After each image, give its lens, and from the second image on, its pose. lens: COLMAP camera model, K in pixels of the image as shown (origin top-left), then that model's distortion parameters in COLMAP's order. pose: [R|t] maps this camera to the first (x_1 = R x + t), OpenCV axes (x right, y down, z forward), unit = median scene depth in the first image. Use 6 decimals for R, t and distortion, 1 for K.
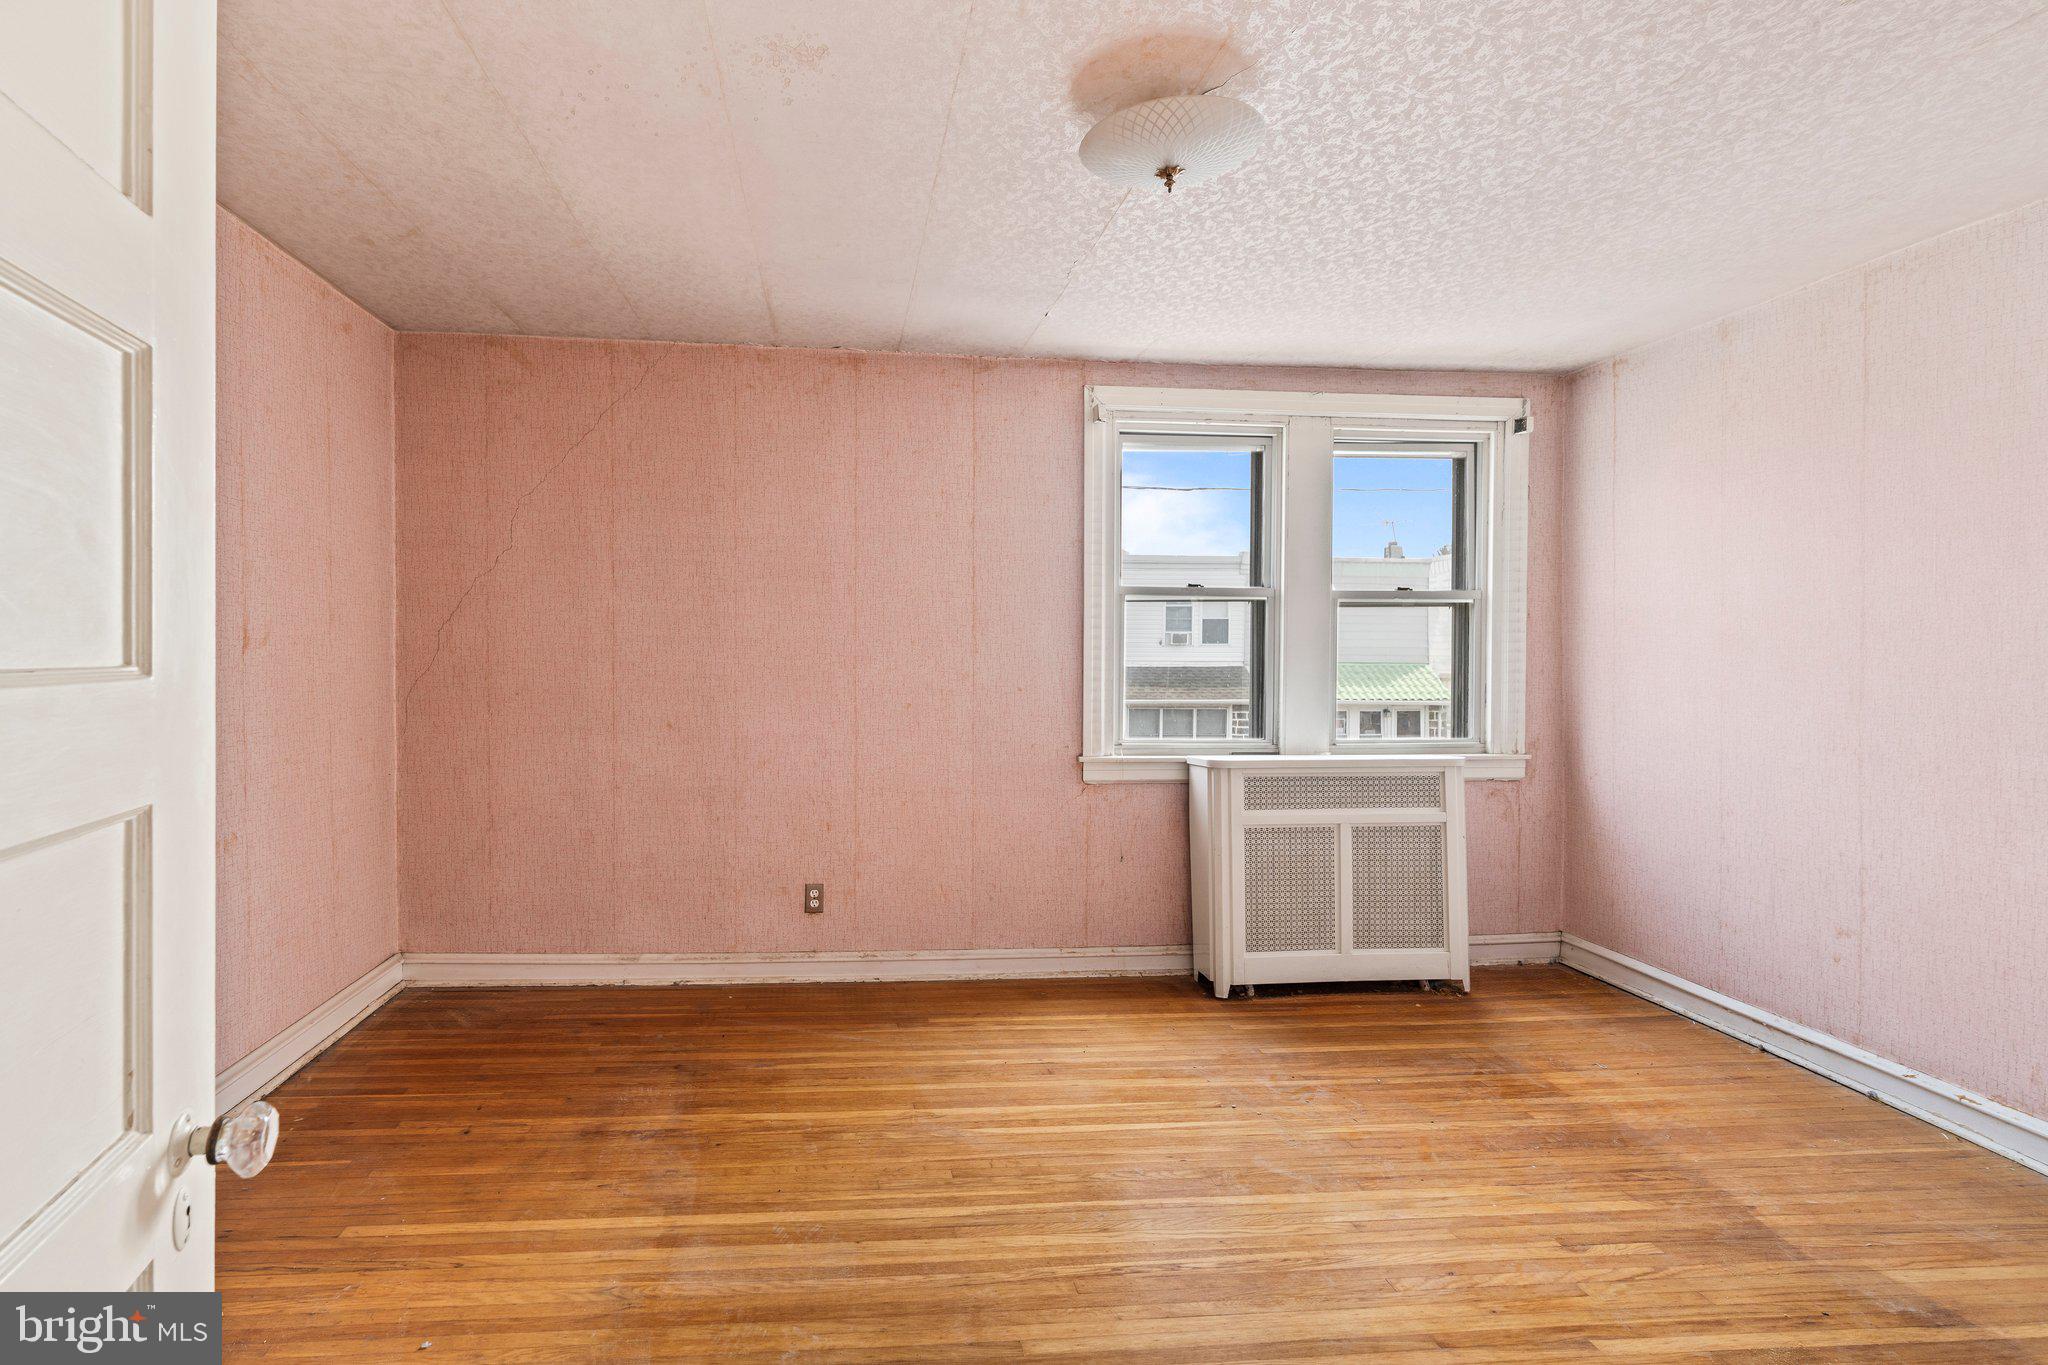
lens RADIAL K [[951.8, 0, 929.8], [0, 951.8, 649.0], [0, 0, 1]] dist [-0.003269, 0.000233]
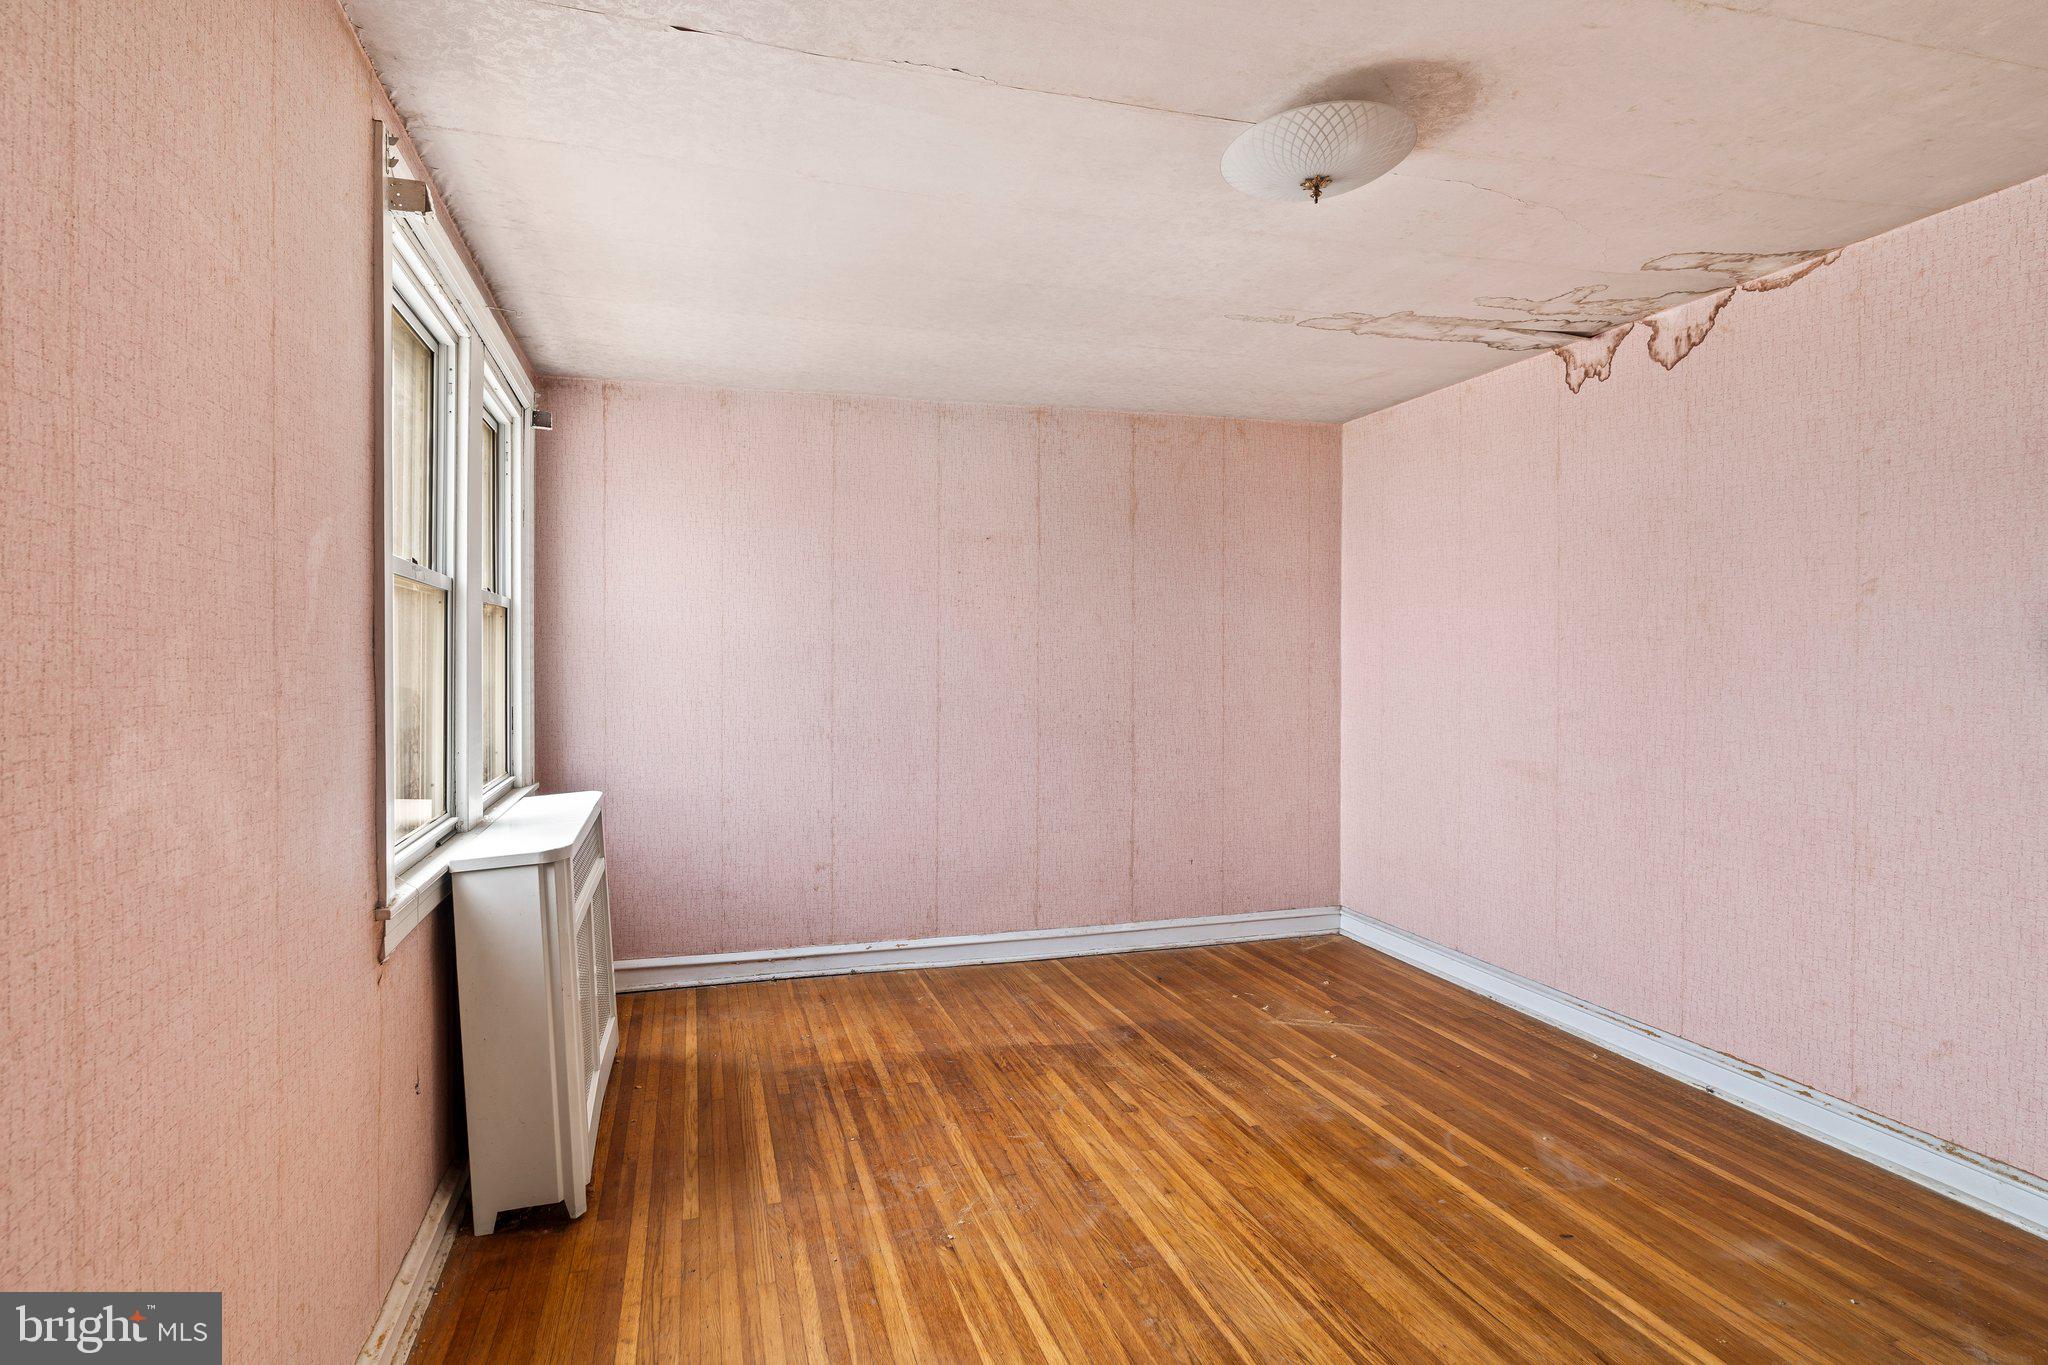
lens RADIAL K [[951.8, 0, 929.8], [0, 951.8, 649.0], [0, 0, 1]] dist [-0.003269, 0.000233]
pose [[-0.137542, 0.004290, 0.990487, -0.480428], [0.006187, 0.999975, -0.003472, -0.017006], [-0.990477, 0.005650, -0.137566, 1.120585]]
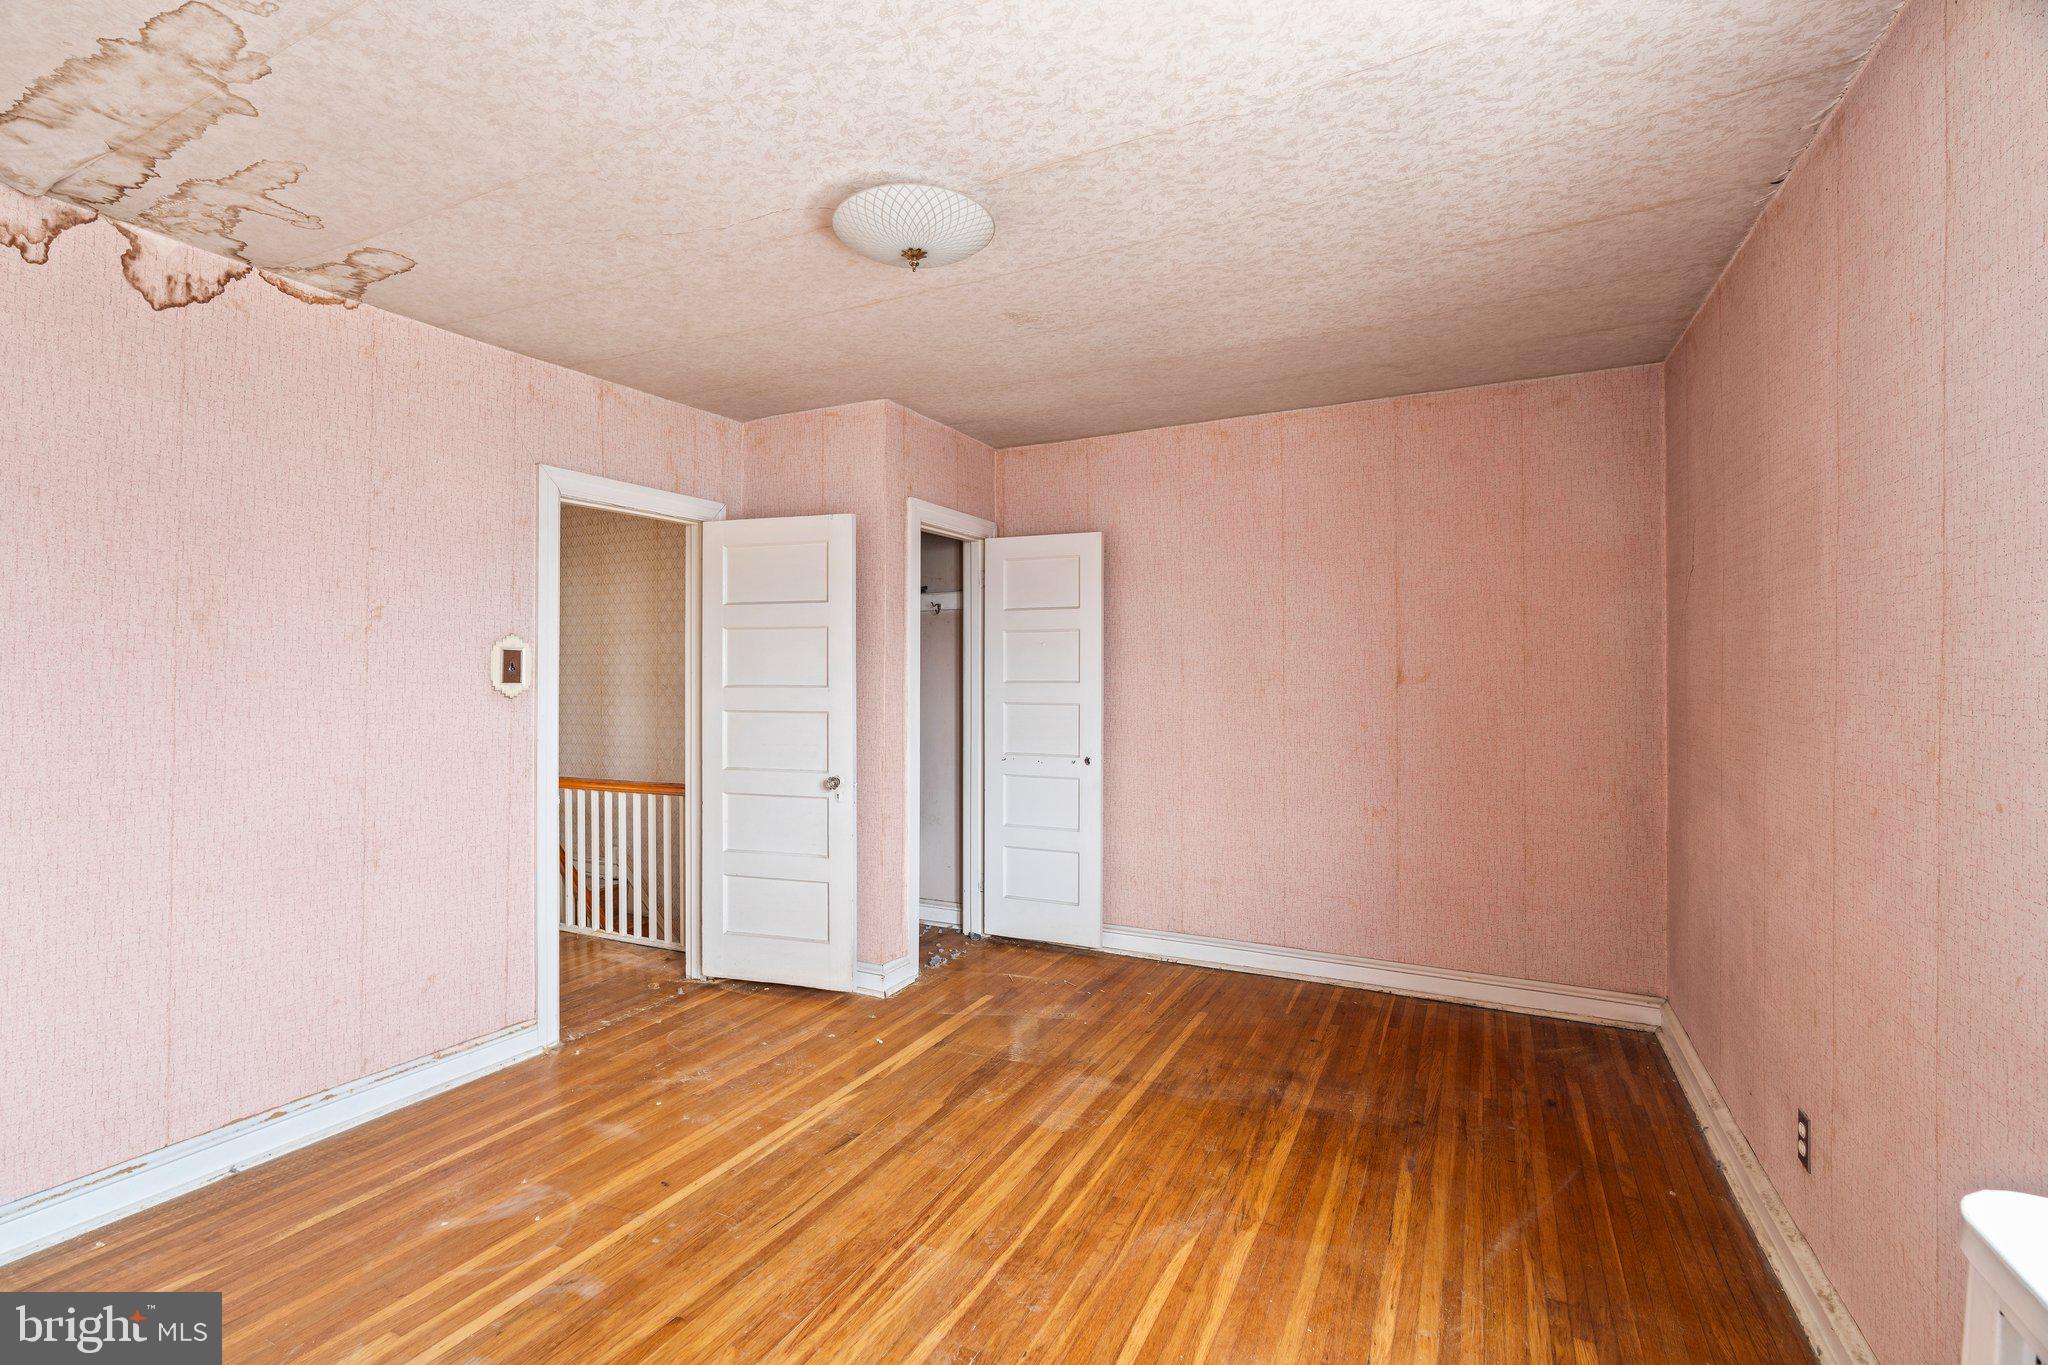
lens RADIAL K [[946.8, 0, 991.3], [0, 946.8, 680.7], [0, 0, 1]] dist [-0.001745, 0.000049]
pose [[-0.551515, -0.002247, -0.834162, 0.814284], [-0.005155, 0.999986, 0.000715, -0.004372], [0.834149, 0.004694, -0.551519, 1.236709]]
